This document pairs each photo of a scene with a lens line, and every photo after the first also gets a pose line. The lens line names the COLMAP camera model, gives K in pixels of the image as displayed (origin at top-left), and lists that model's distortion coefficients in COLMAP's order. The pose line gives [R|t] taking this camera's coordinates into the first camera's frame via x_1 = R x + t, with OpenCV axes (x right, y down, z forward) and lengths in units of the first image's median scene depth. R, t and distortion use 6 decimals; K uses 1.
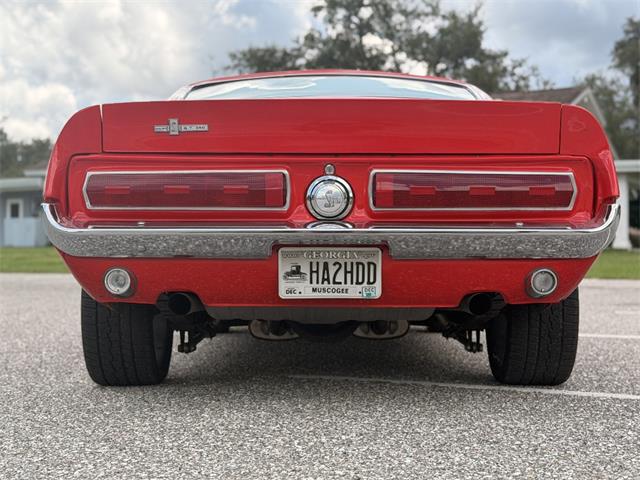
lens RADIAL K [[1110.2, 0, 320.0], [0, 1110.2, 240.0], [0, 0, 1]] dist [0.153100, -0.110522]
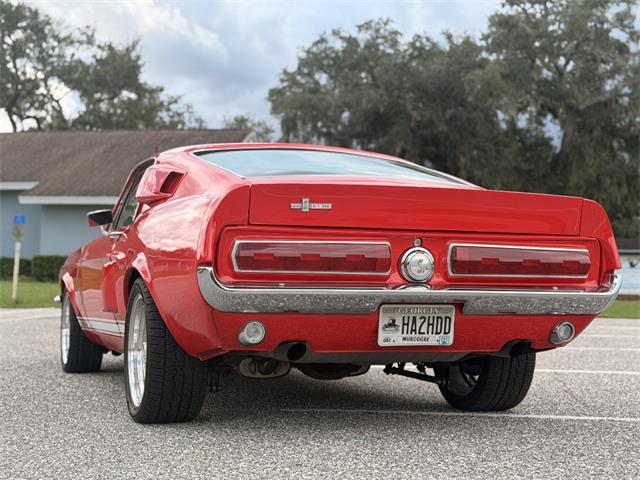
lens RADIAL K [[1131.4, 0, 320.0], [0, 1131.4, 240.0], [0, 0, 1]] dist [0.187155, 0.005201]
pose [[0.930492, 0.023370, 0.365565, -0.560654], [-0.015209, 0.999567, -0.025187, -0.032259], [-0.365996, 0.017877, 0.930445, -0.149101]]
